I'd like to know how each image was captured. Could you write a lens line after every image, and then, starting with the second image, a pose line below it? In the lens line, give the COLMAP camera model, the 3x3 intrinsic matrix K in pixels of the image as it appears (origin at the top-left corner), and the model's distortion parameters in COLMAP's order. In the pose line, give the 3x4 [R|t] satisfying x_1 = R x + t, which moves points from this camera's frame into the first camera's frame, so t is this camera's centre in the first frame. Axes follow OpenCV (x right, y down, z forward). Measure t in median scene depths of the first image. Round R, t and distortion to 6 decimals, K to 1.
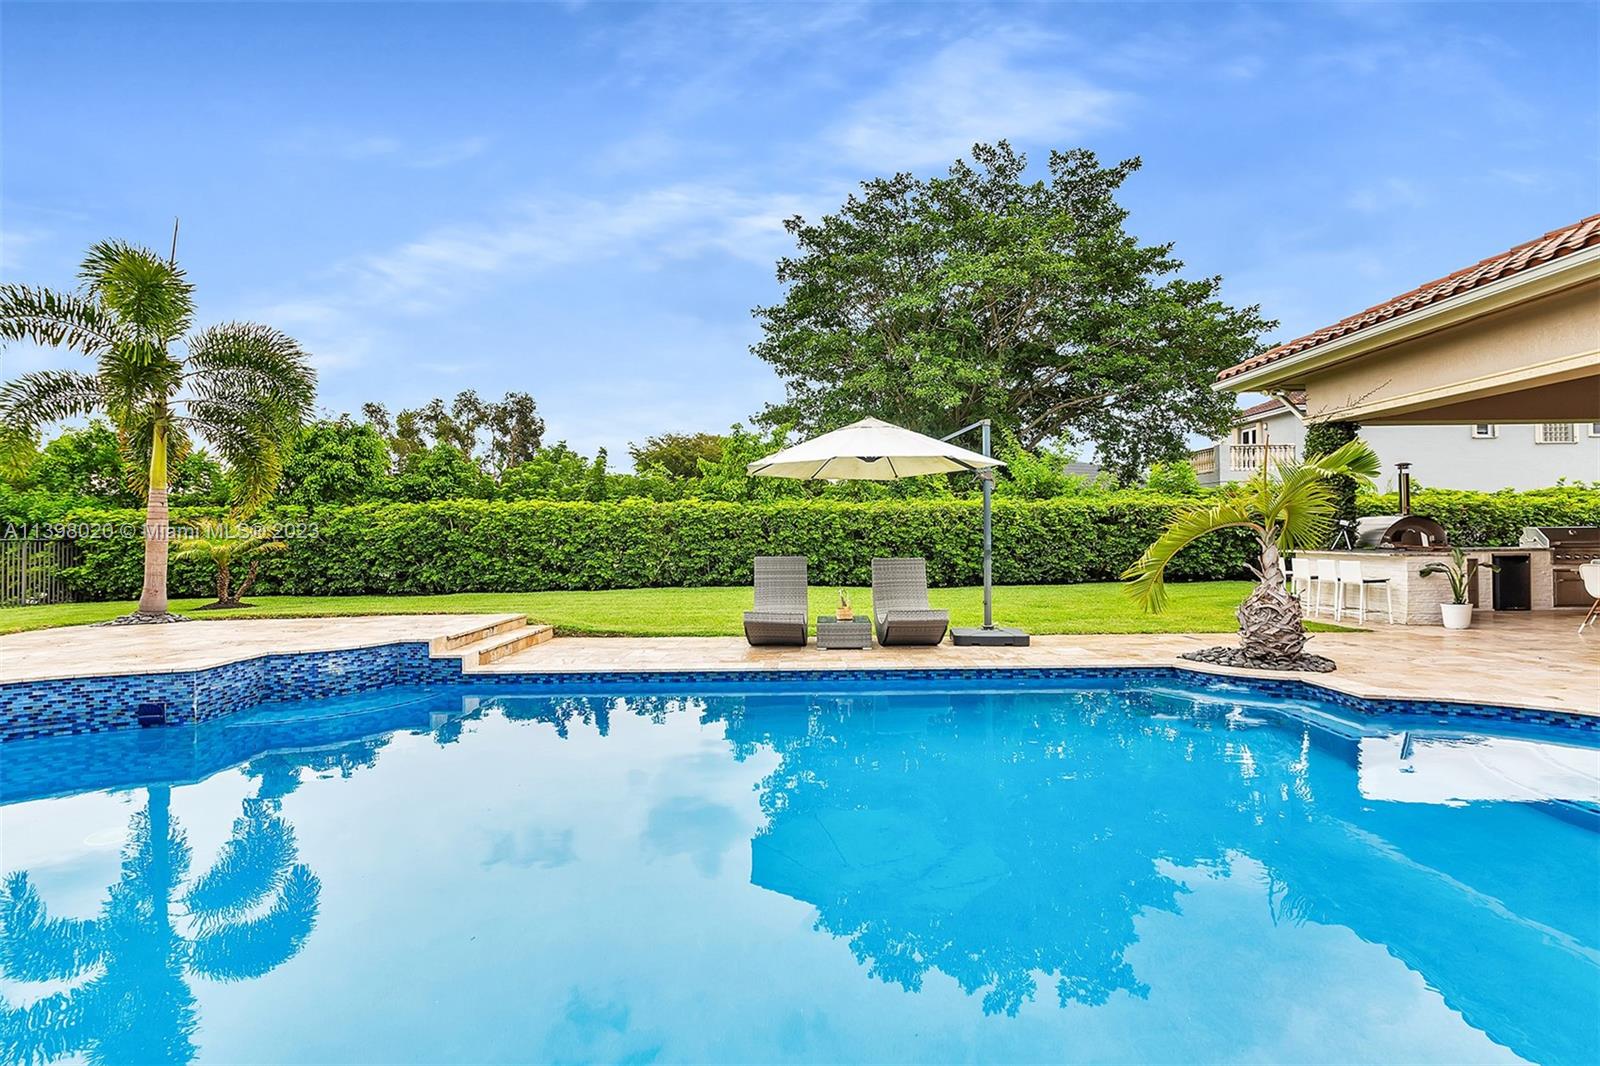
lens RADIAL K [[761.6, 0, 800.0], [0, 761.6, 533.0], [0, 0, 1]] dist [0.001521, 0.000423]
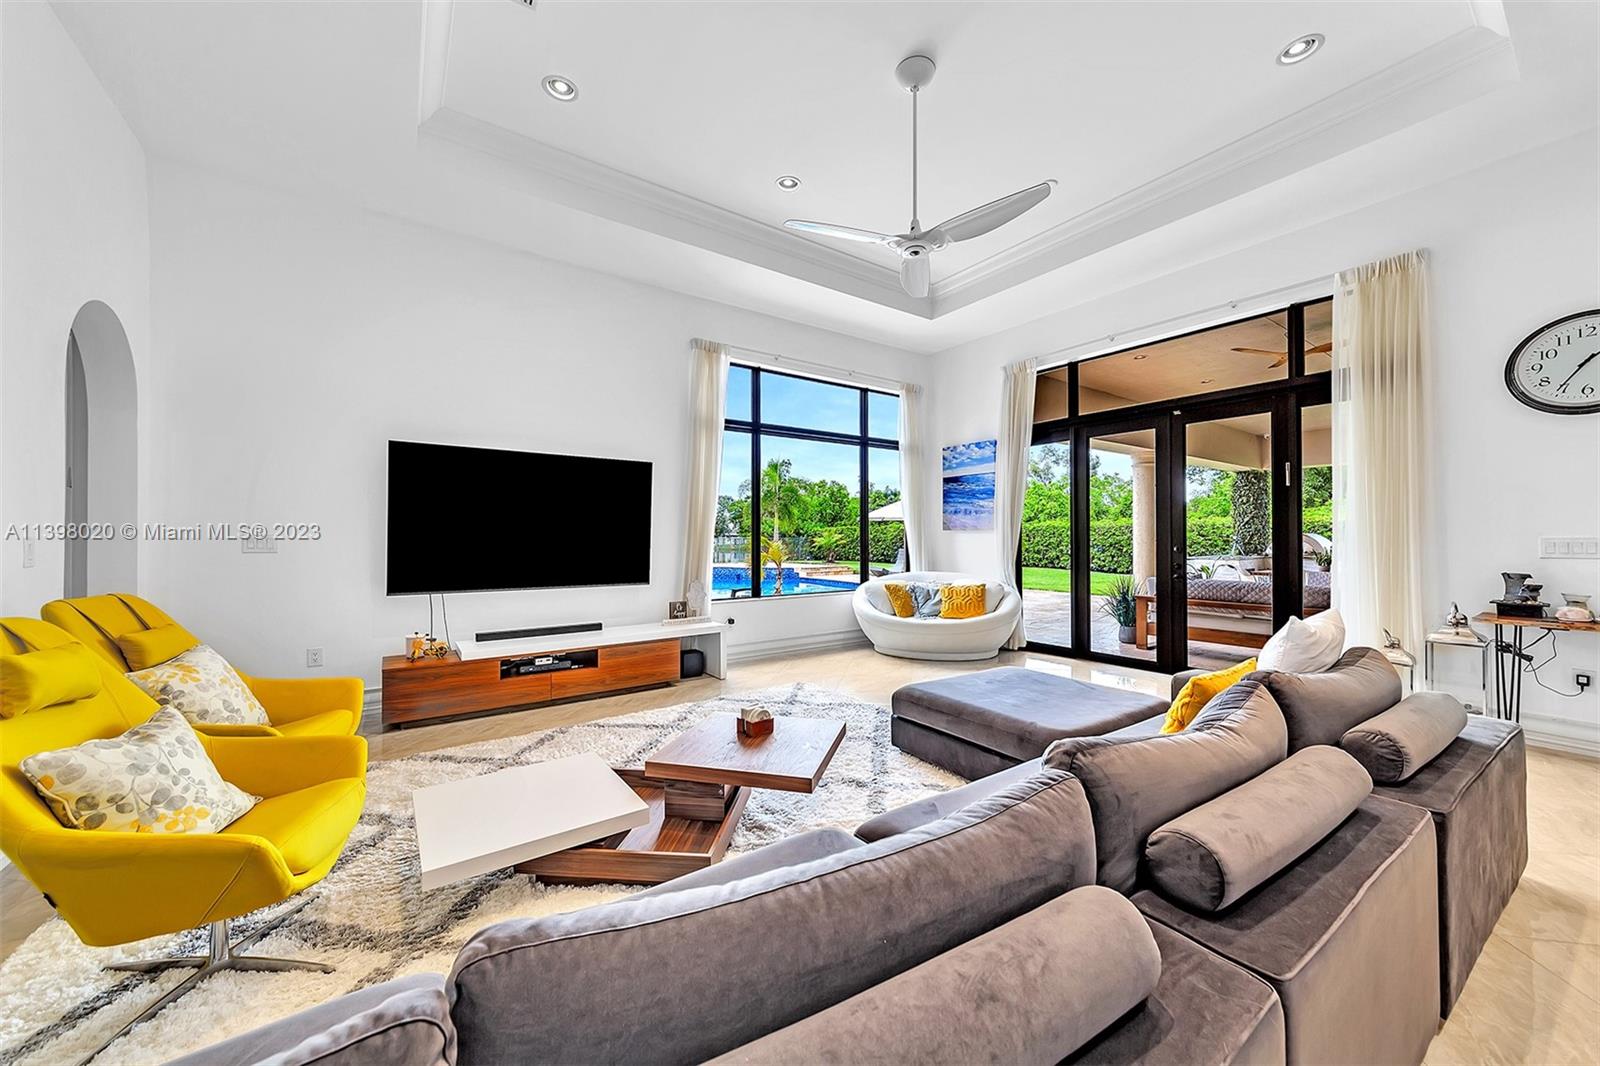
lens RADIAL K [[571.3, 0, 800.0], [0, 571.3, 533.0], [0, 0, 1]] dist [-0.001131, -0.000061]
pose [[0.565985, 0.002167, -0.824413, 0.793888], [-0.000622, 0.999997, 0.002201, -0.017382], [0.824415, -0.000733, 0.565985, -0.257001]]
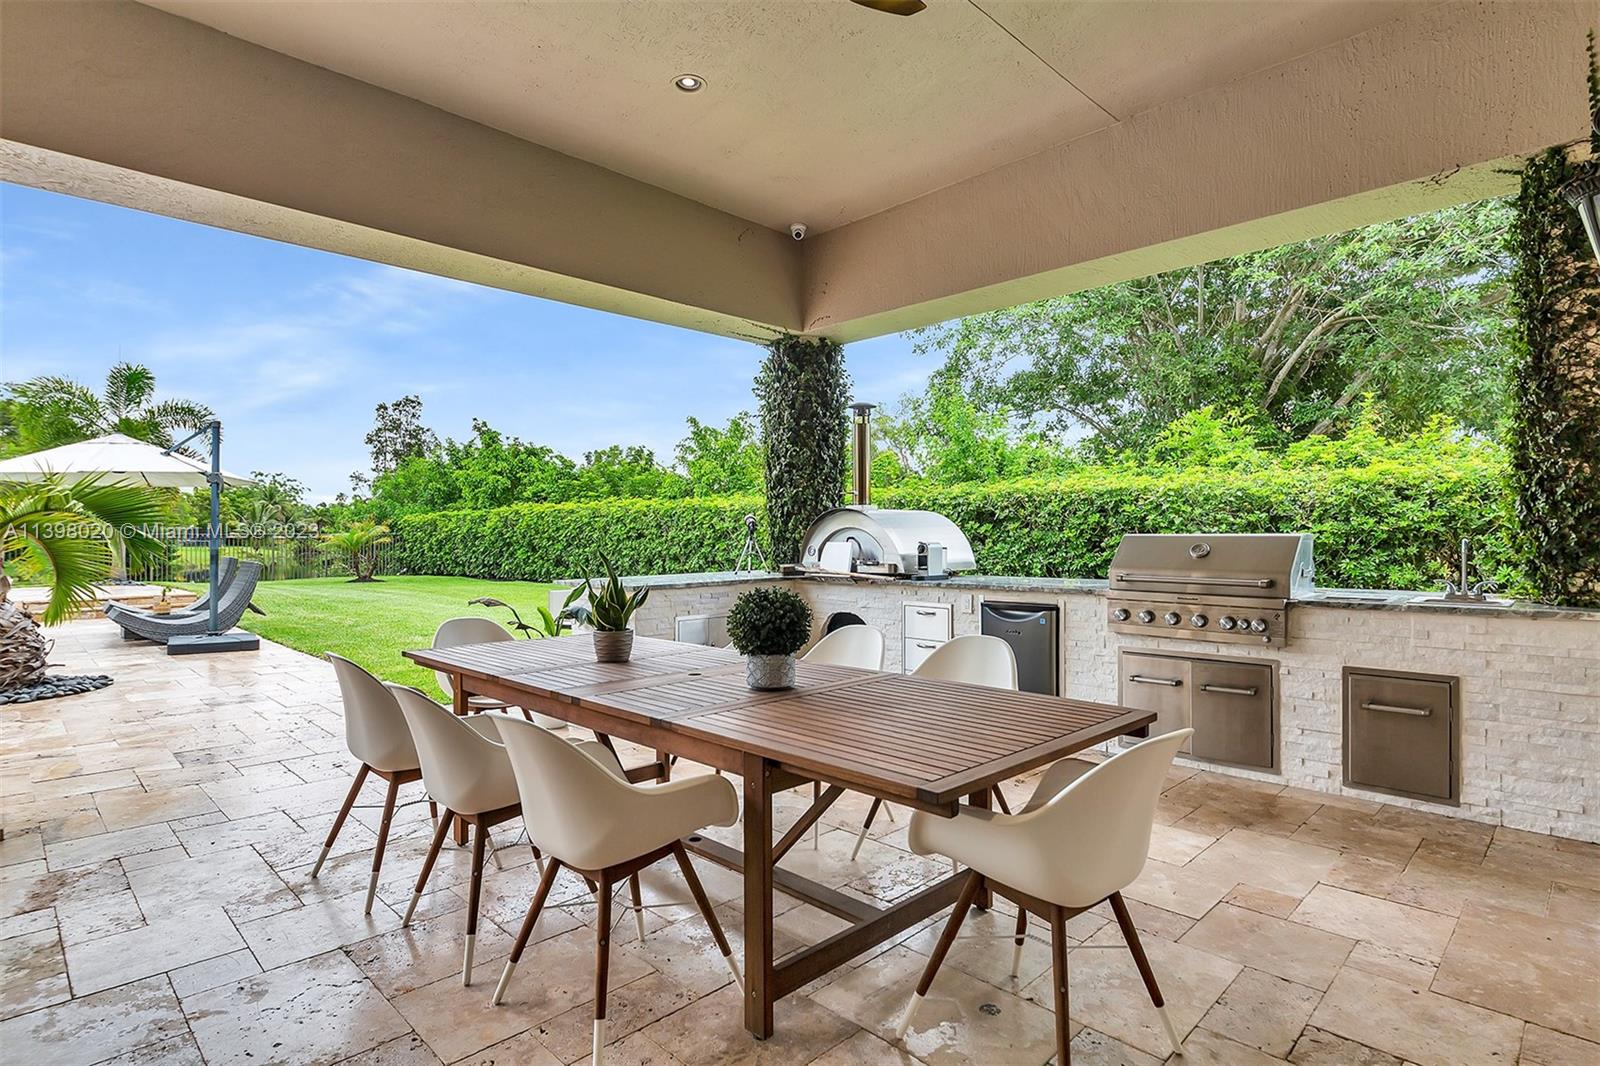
lens RADIAL K [[813.4, 0, 800.0], [0, 813.4, 533.0], [0, 0, 1]] dist [0.000145, -0.000973]
pose [[0.703328, 0.005843, -0.710841, 0.789761], [-0.000079, 0.999967, 0.008141, -0.007917], [0.710865, -0.005670, 0.703305, 0.413743]]
